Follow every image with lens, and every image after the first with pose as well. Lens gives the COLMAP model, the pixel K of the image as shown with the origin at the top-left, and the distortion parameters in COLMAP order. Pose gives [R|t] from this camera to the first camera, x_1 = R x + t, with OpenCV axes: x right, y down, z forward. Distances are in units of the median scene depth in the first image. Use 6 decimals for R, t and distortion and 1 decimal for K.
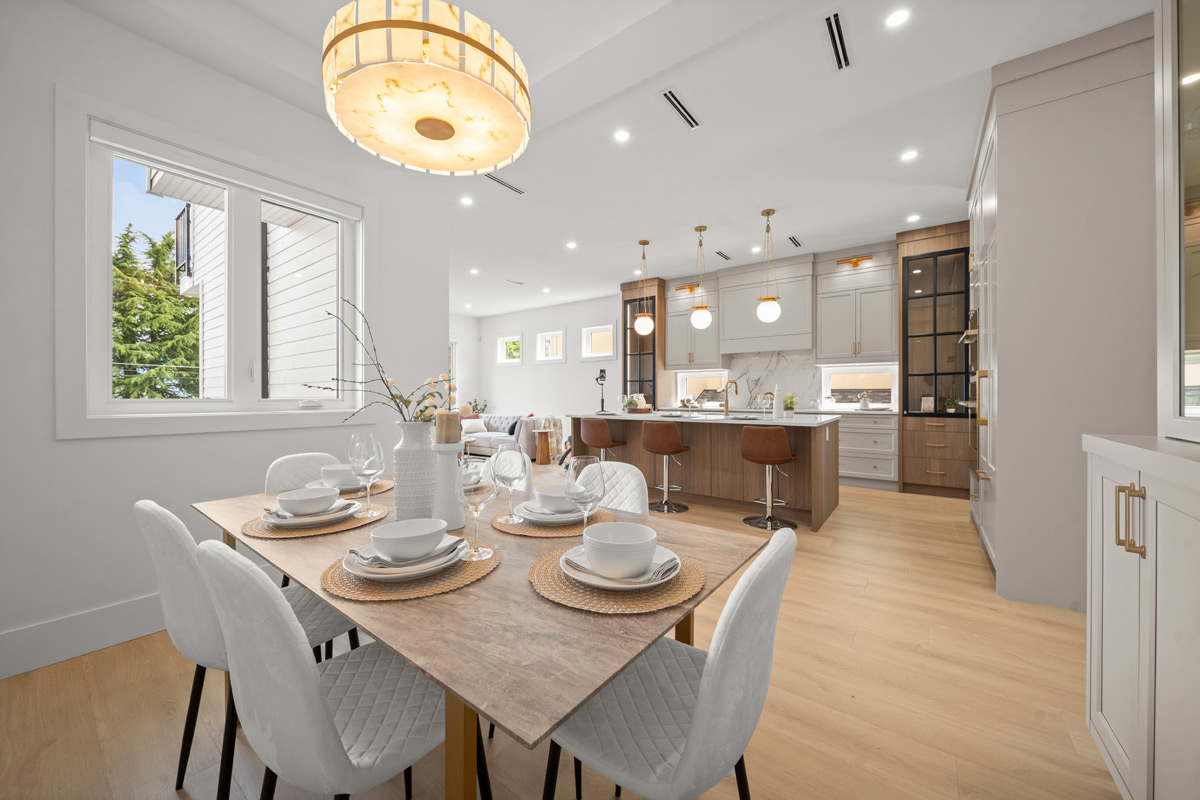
lens RADIAL K [[437.8, 0, 600.0], [0, 437.8, 400.0], [0, 0, 1]] dist [-0.000239, -0.000010]
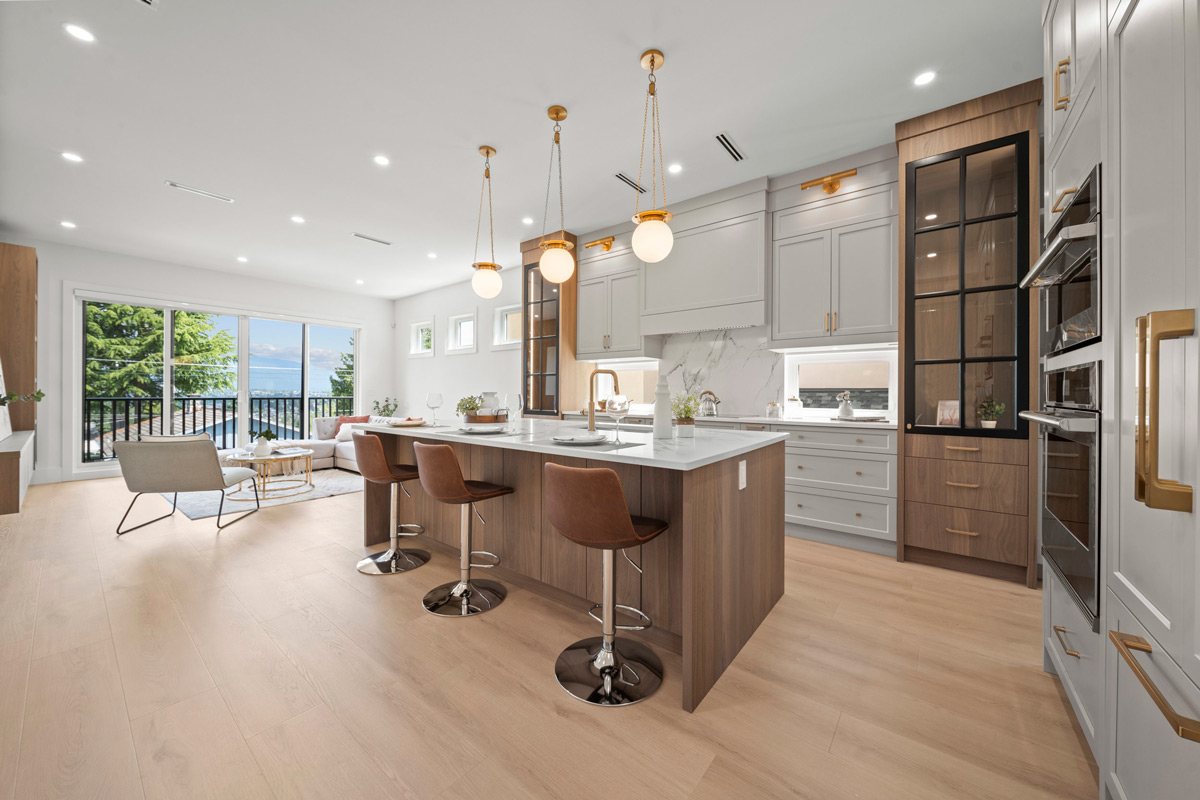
lens RADIAL K [[431.5, 0, 599.2], [0, 431.5, 397.7], [0, 0, 1]] dist [-0.000956, -0.000026]
pose [[0.999587, 0.006868, -0.027893, 0.275502], [-0.006936, 0.999973, -0.002362, -0.005568], [0.027876, 0.002555, 0.999608, 0.379518]]
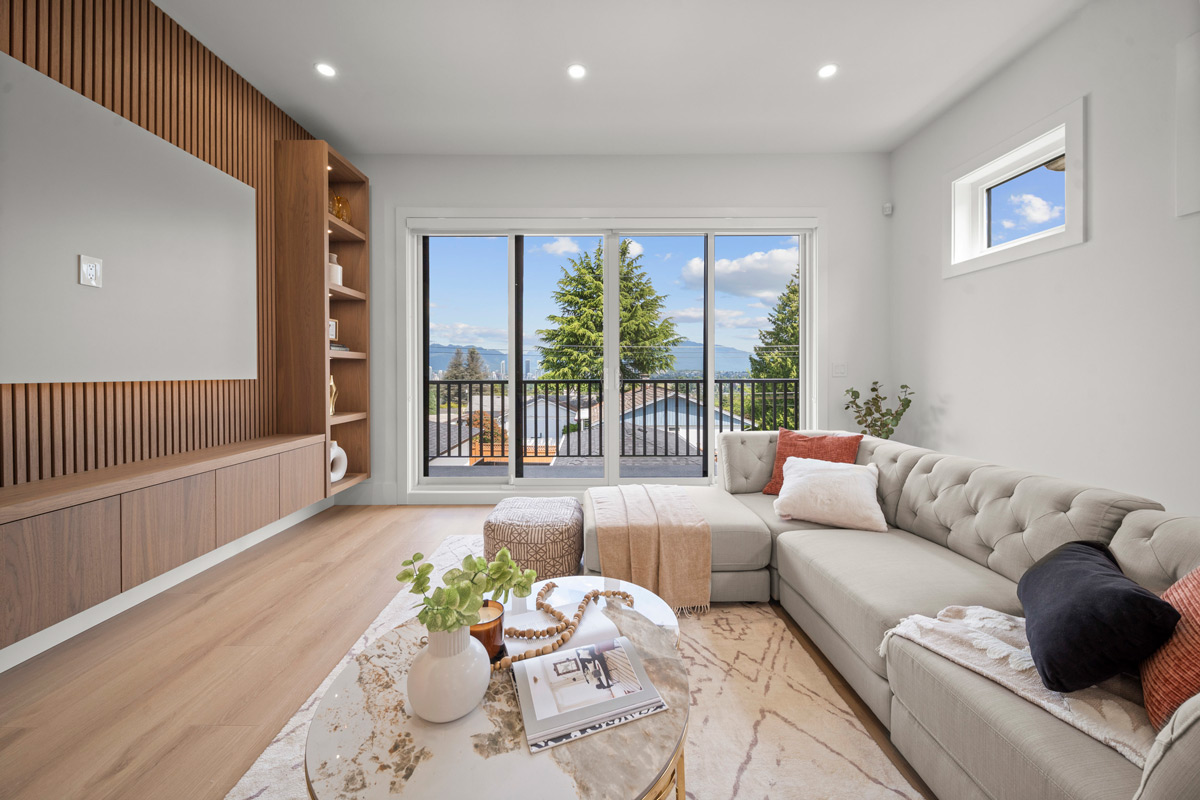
lens RADIAL K [[442.7, 0, 592.9], [0, 442.7, 374.1], [0, 0, 1]] dist [-0.001187, -0.000211]
pose [[0.601850, 0.001754, -0.798607, -0.266568], [-0.006110, 0.999978, -0.002409, -0.011860], [0.798586, 0.006330, 0.601848, 1.182163]]
